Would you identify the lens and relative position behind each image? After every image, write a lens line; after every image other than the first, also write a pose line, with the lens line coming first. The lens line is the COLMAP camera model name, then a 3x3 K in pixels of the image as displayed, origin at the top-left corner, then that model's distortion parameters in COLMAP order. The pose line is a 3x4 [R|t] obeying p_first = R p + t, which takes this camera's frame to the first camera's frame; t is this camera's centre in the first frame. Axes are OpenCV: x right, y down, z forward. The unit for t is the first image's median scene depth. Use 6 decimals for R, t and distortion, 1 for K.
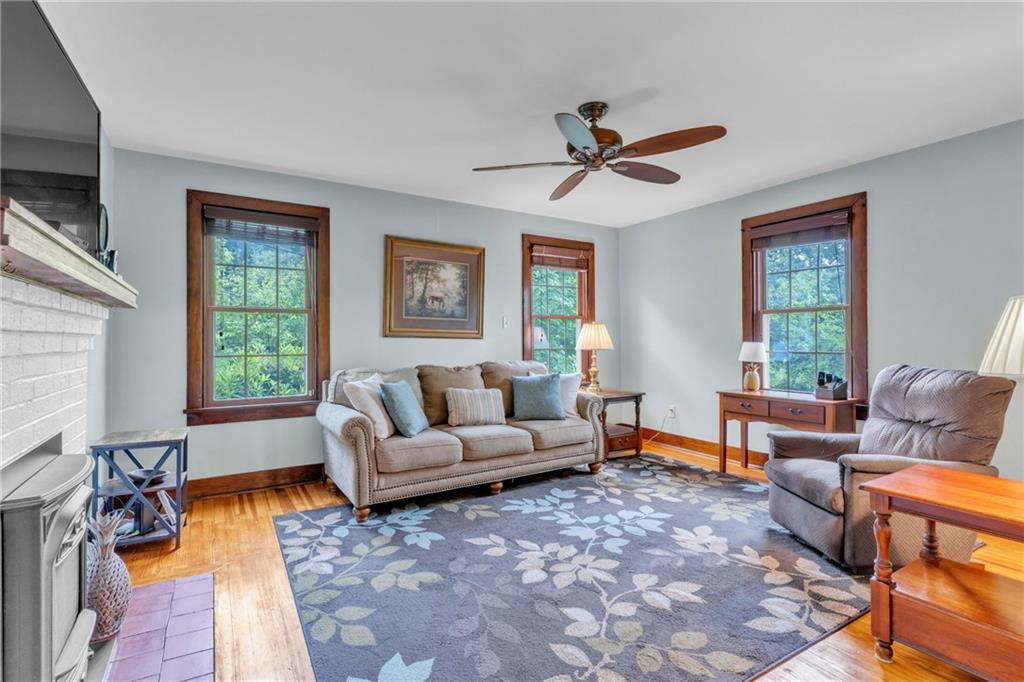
lens RADIAL K [[490.8, 0, 502.5], [0, 490.8, 339.9], [0, 0, 1]] dist [0.002127, 0.002272]
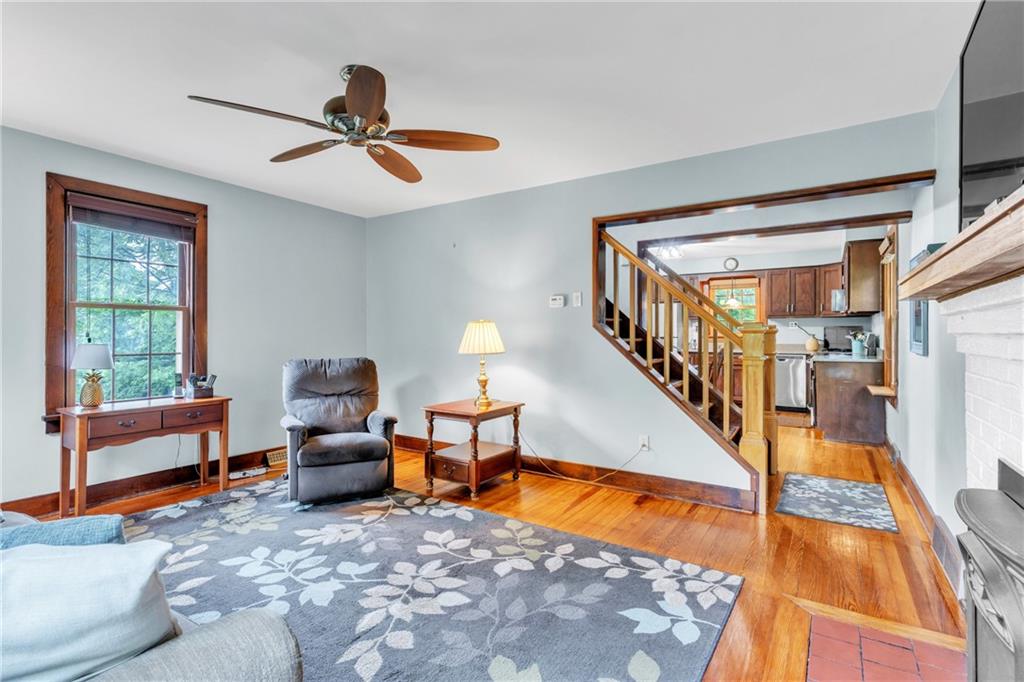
lens RADIAL K [[490.8, 0, 508.0], [0, 490.8, 337.3], [0, 0, 1]] dist [0.002127, 0.002272]
pose [[-0.436615, 0.000105, 0.899649, -0.692324], [0.002646, 0.999996, 0.001167, -0.007339], [-0.899645, 0.002891, -0.436613, 1.119778]]
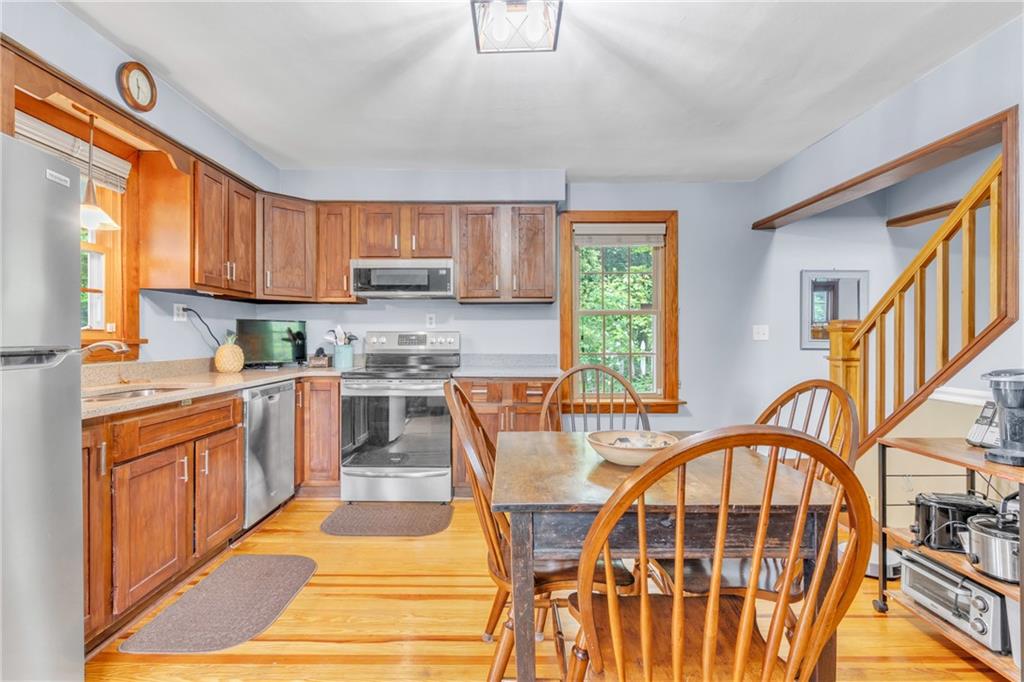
lens RADIAL K [[490.8, 0, 504.2], [0, 490.8, 337.7], [0, 0, 1]] dist [0.002127, 0.002272]
pose [[-0.512100, 0.001970, -0.858924, -0.442988], [-0.001239, 0.999995, 0.003032, -0.008084], [0.858925, 0.002617, -0.512095, 0.965872]]
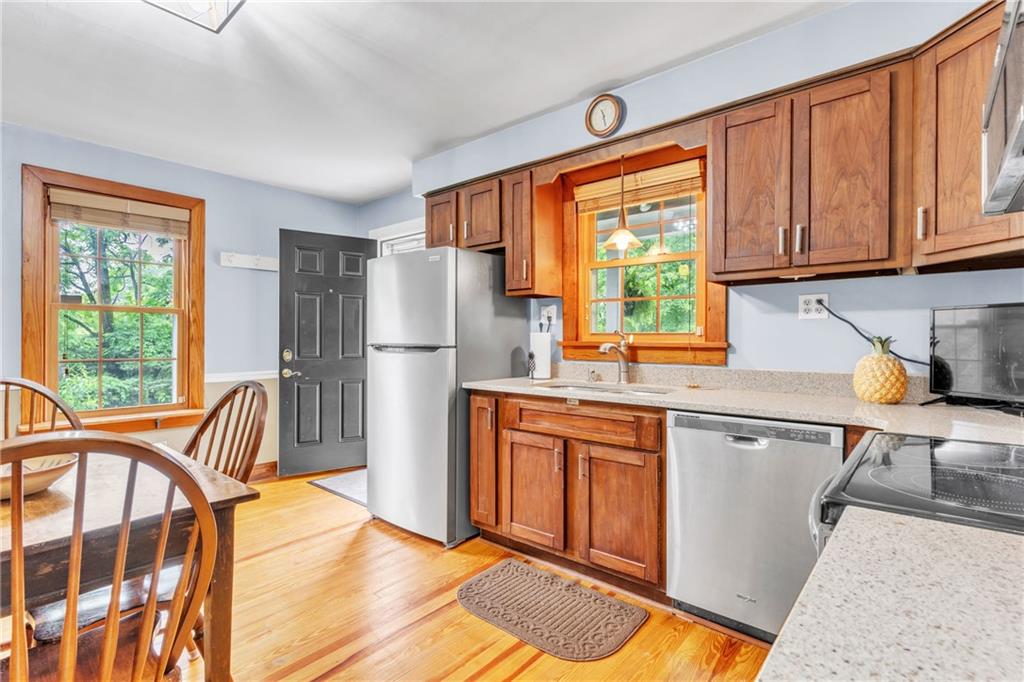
lens RADIAL K [[490.8, 0, 504.0], [0, 490.8, 341.9], [0, 0, 1]] dist [0.002127, 0.002272]
pose [[-0.311882, -0.003177, 0.950116, -0.567258], [-0.003038, 0.999993, 0.002346, -0.007674], [-0.950116, -0.002154, -0.311889, 0.915864]]
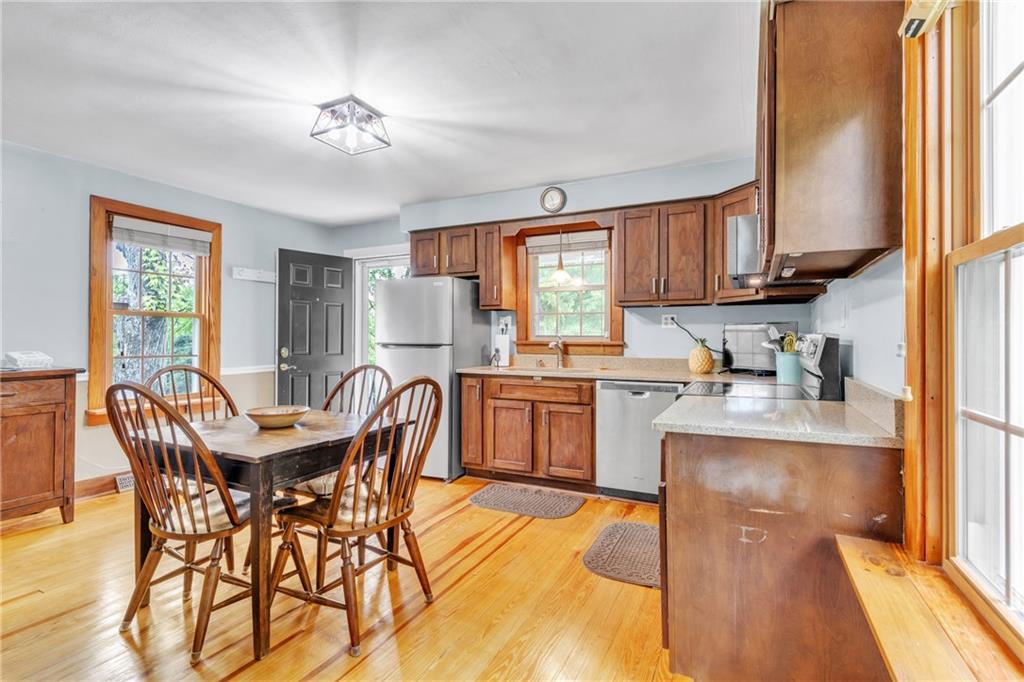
lens RADIAL K [[490.8, 0, 504.5], [0, 490.8, 335.9], [0, 0, 1]] dist [0.002127, 0.002272]
pose [[-0.536135, 0.005124, 0.844117, -0.602656], [-0.003146, 0.999962, -0.008068, -0.007871], [-0.844126, -0.006982, -0.536099, 0.961297]]
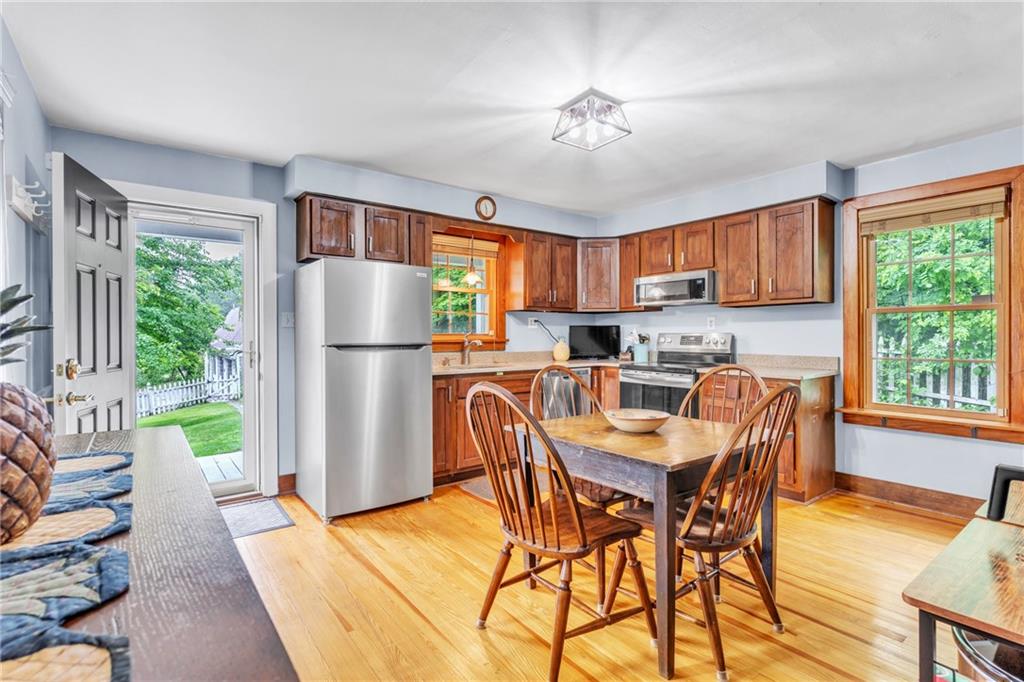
lens RADIAL K [[490.8, 0, 504.4], [0, 490.8, 335.2], [0, 0, 1]] dist [0.002127, 0.002272]
pose [[-0.994278, 0.001238, -0.106820, -0.472223], [0.001075, 0.999998, 0.001583, -0.009066], [0.106822, 0.001459, -0.994277, 1.030504]]
